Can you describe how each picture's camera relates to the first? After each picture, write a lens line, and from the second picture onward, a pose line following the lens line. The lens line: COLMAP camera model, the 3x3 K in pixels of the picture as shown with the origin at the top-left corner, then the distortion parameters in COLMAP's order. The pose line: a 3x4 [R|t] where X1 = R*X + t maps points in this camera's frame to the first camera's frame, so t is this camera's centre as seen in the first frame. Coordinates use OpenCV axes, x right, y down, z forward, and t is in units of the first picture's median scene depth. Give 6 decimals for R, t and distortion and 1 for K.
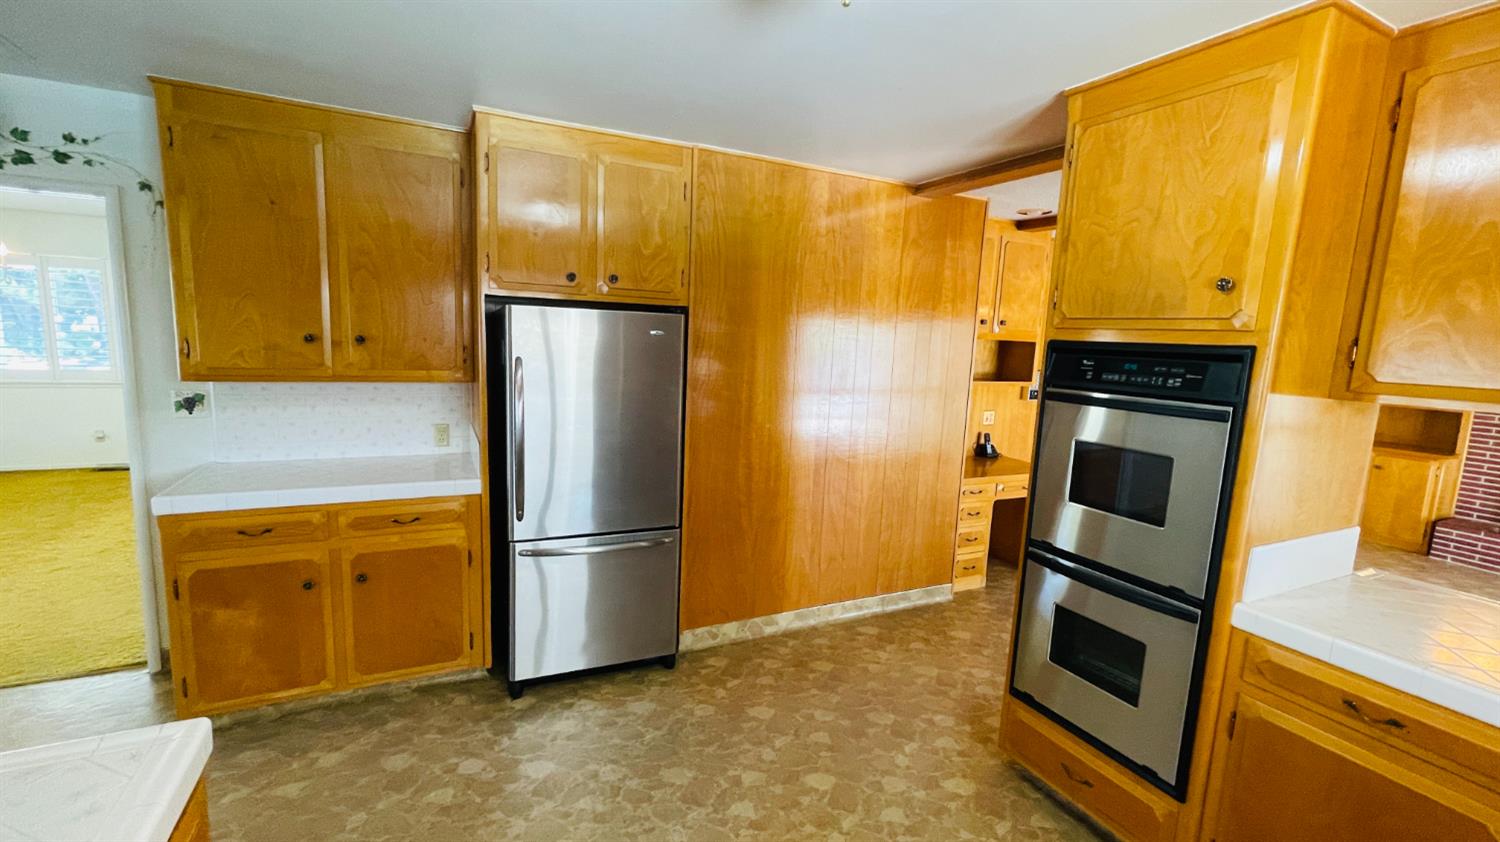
lens RADIAL K [[633.2, 0, 743.0], [0, 633.2, 420.1], [0, 0, 1]] dist [-0.001310, 0.001102]
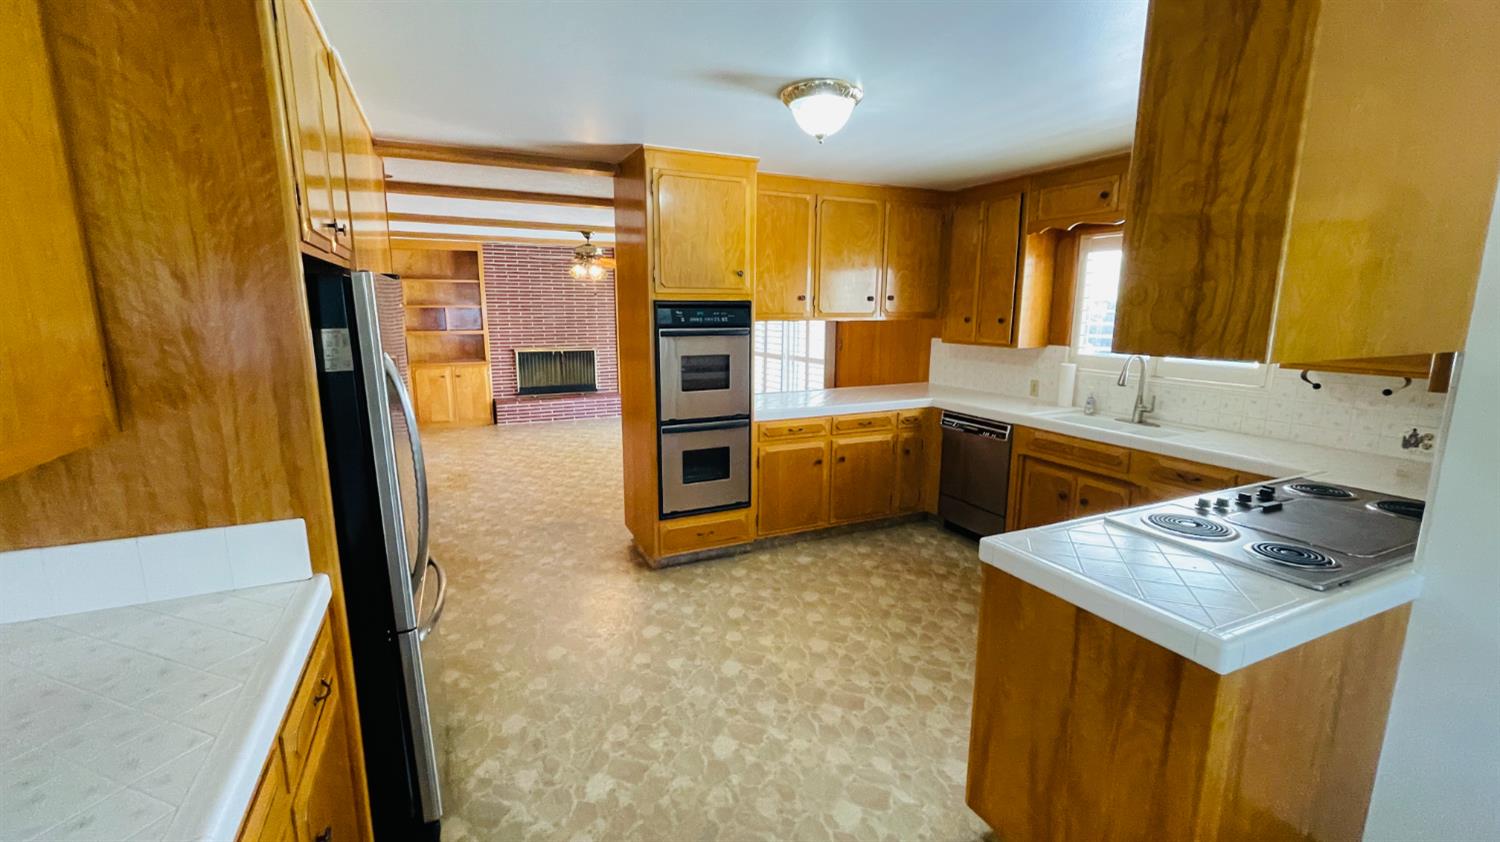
lens RADIAL K [[633.2, 0, 746.0], [0, 633.2, 422.0], [0, 0, 1]] dist [-0.001310, 0.001102]
pose [[0.014340, -0.216046, 0.976278, -1.382078], [0.133447, 0.968057, 0.212266, -0.158950], [-0.990952, 0.127238, 0.042712, 0.853602]]
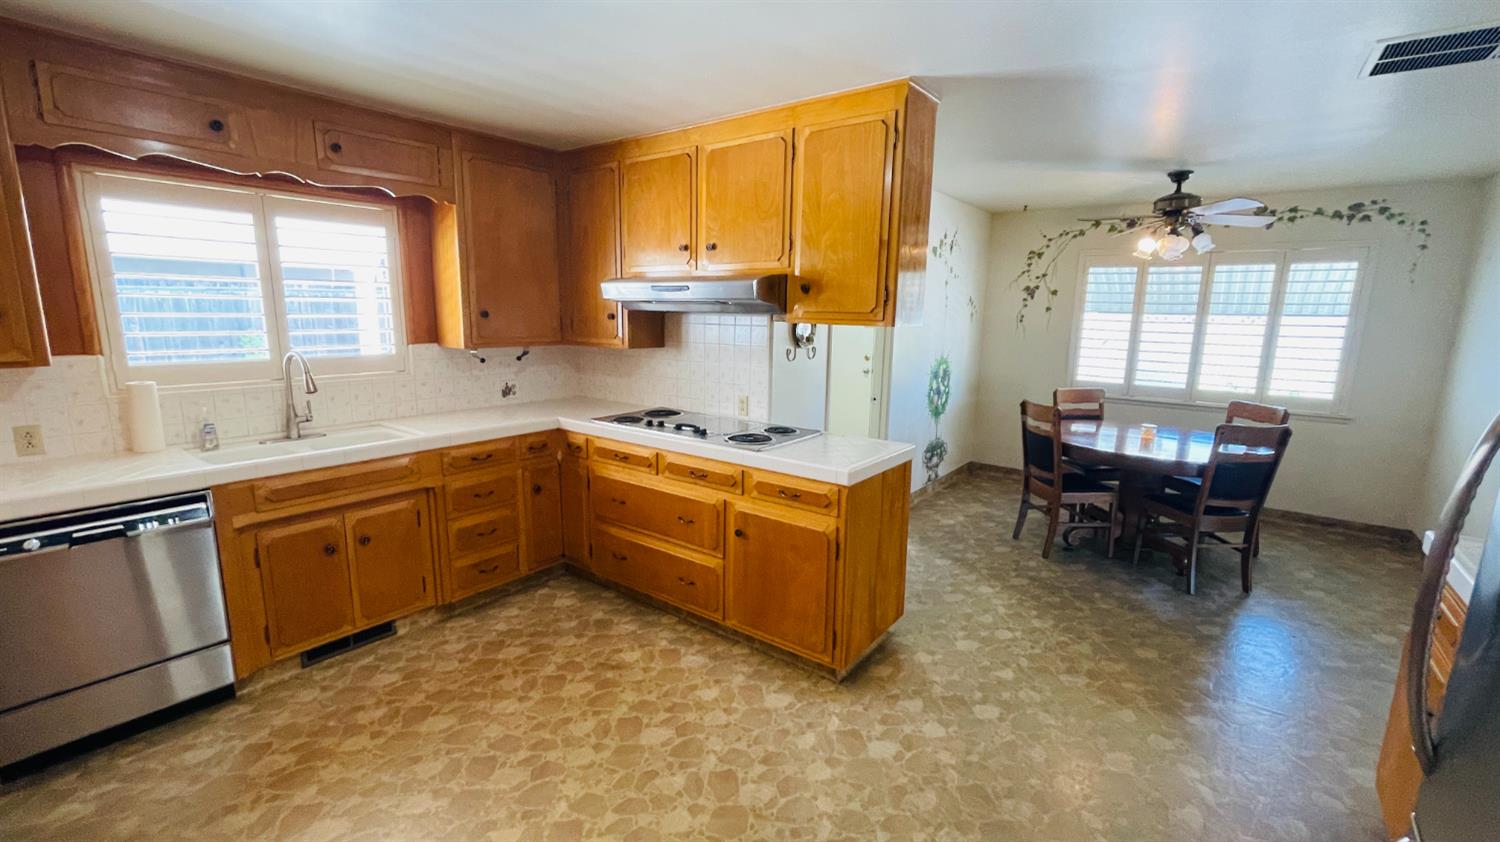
lens RADIAL K [[633.2, 0, 744.7], [0, 633.2, 423.9], [0, 0, 1]] dist [-0.001310, 0.001102]
pose [[-0.891830, 0.029914, -0.451381, 0.318920], [-0.109717, 0.953715, 0.279982, -0.170417], [0.438864, 0.299221, -0.847269, 1.553540]]
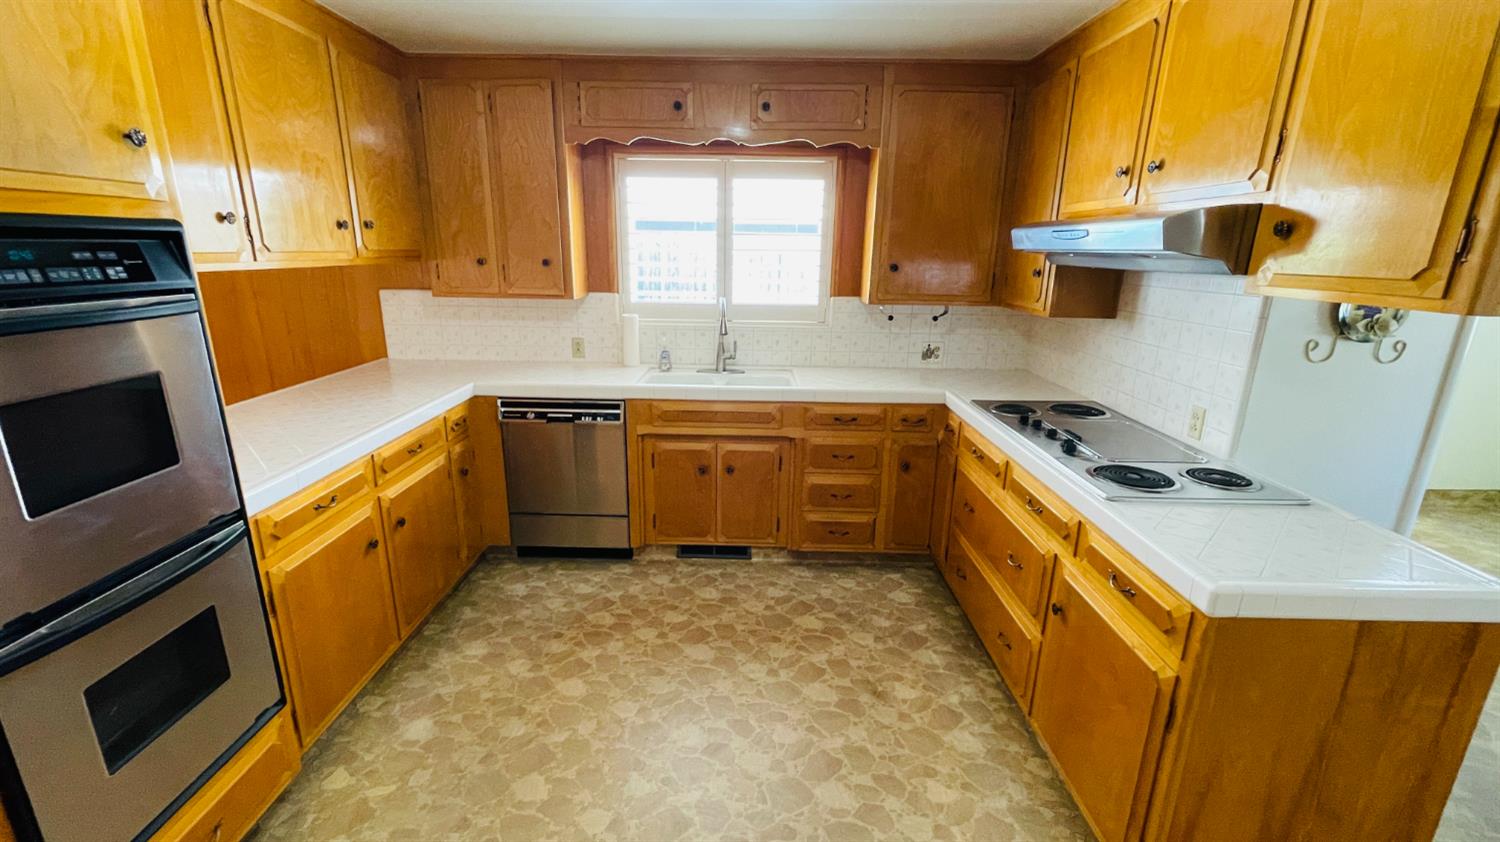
lens RADIAL K [[633.2, 0, 744.8], [0, 633.2, 424.5], [0, 0, 1]] dist [-0.001310, 0.001102]
pose [[-0.892743, -0.169431, 0.417495, -0.271170], [0.012631, 0.916828, 0.399083, -0.172734], [-0.450388, 0.361552, -0.816352, 1.281329]]
